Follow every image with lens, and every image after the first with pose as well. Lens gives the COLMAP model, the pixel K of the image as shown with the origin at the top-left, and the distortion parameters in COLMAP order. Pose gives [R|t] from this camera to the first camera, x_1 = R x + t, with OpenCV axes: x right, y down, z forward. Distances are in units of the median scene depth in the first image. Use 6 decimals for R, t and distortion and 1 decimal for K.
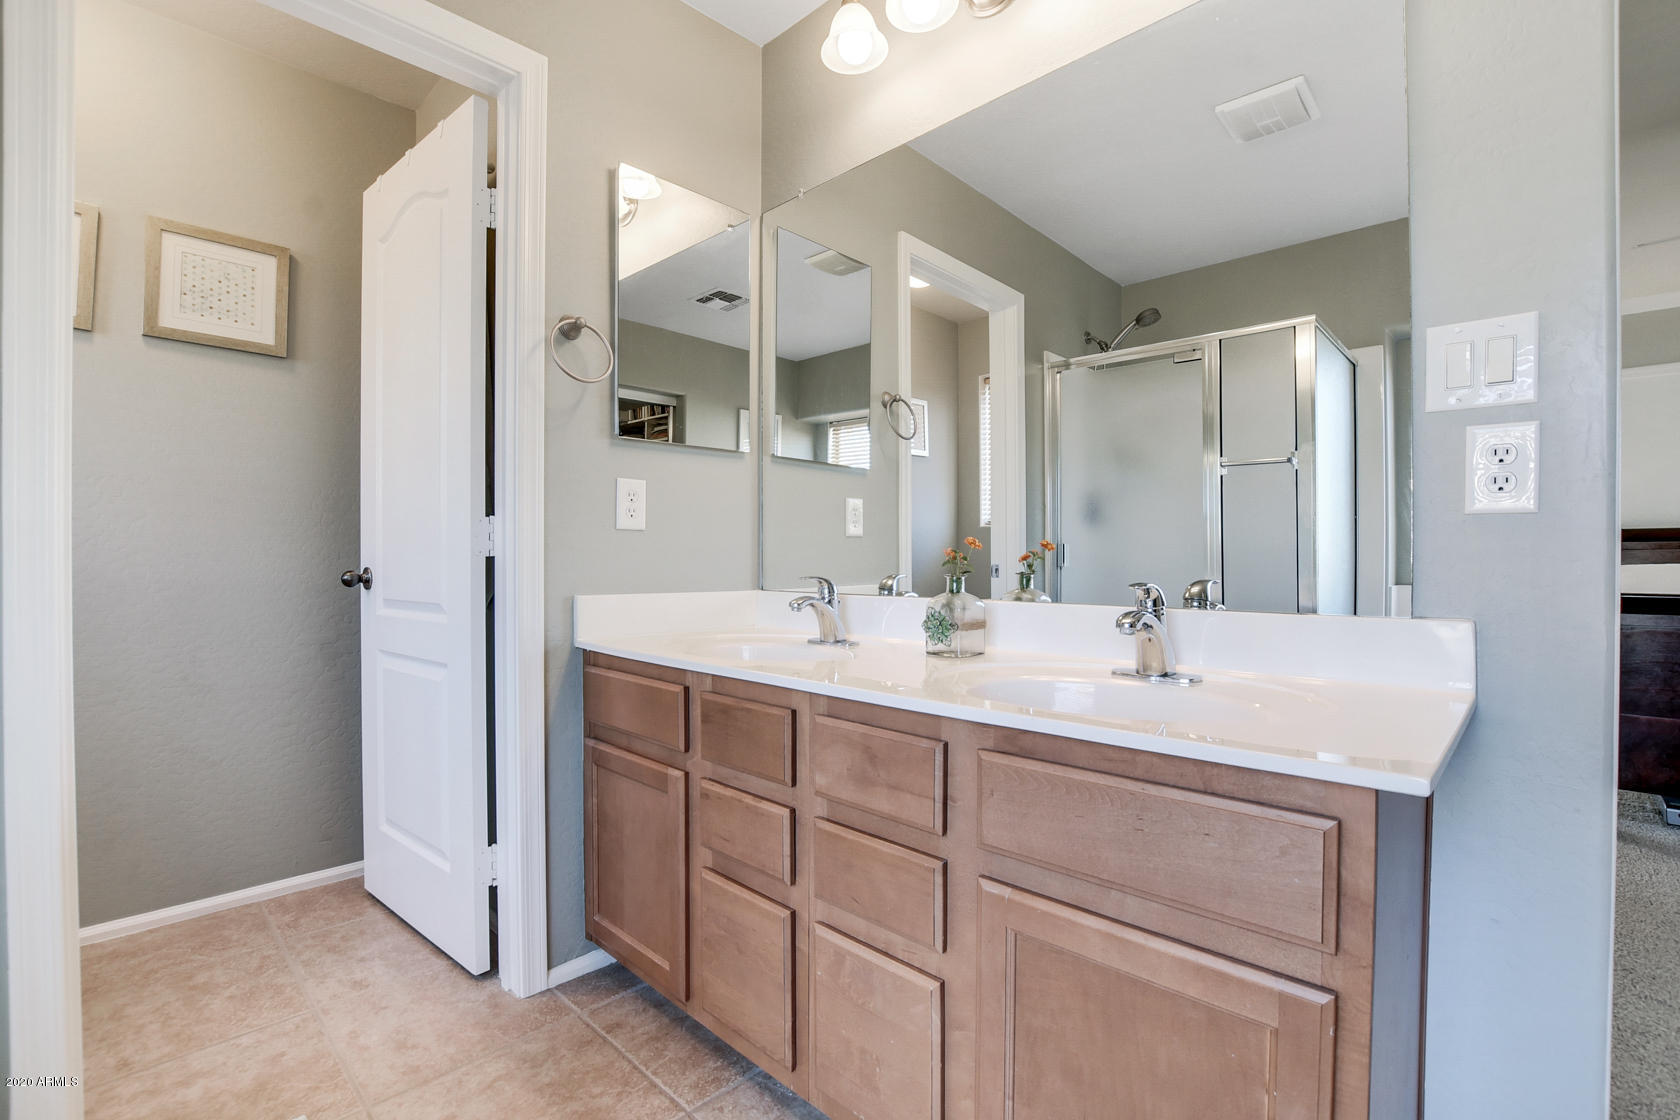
lens RADIAL K [[756.1, 0, 837.7], [0, 756.1, 562.2], [0, 0, 1]] dist [-0.021476, -0.000419]
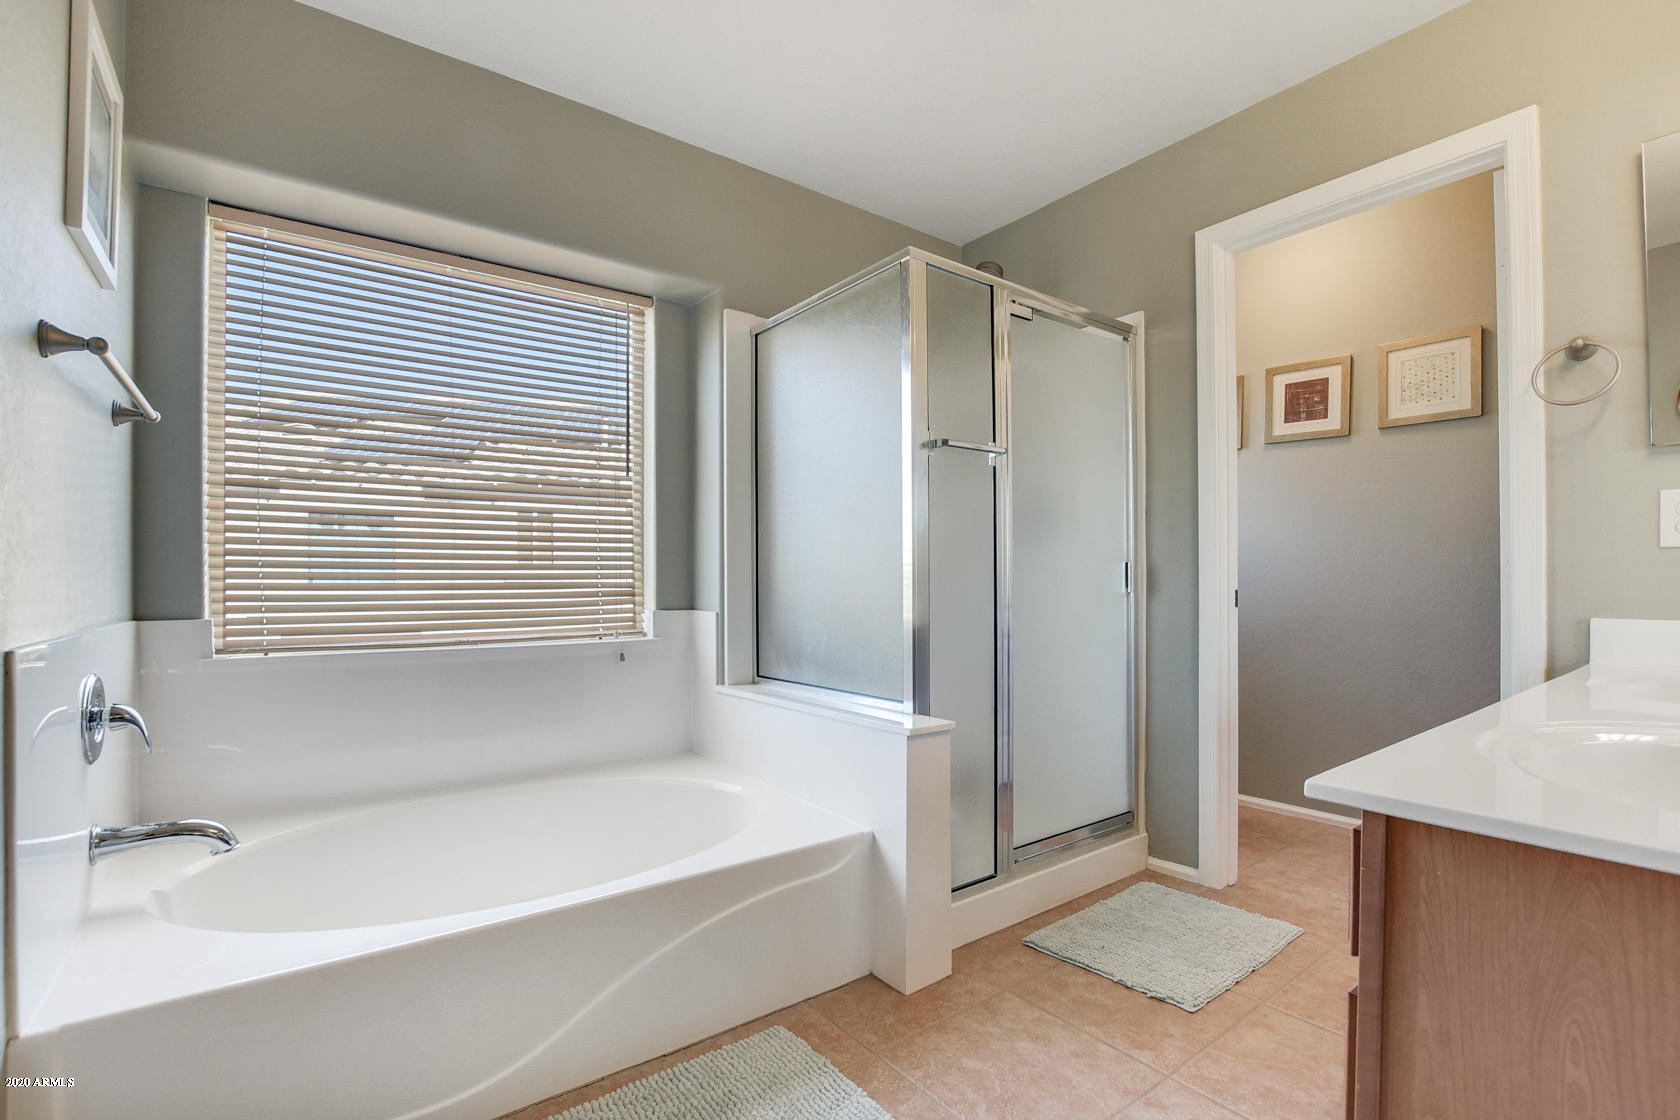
lens RADIAL K [[756.1, 0, 837.5], [0, 756.1, 572.3], [0, 0, 1]] dist [-0.021476, -0.000419]
pose [[-0.150653, -0.010567, -0.988530, 0.711415], [-0.005721, 0.999935, -0.009817, -0.000698], [0.988570, 0.004176, -0.150704, 0.167347]]
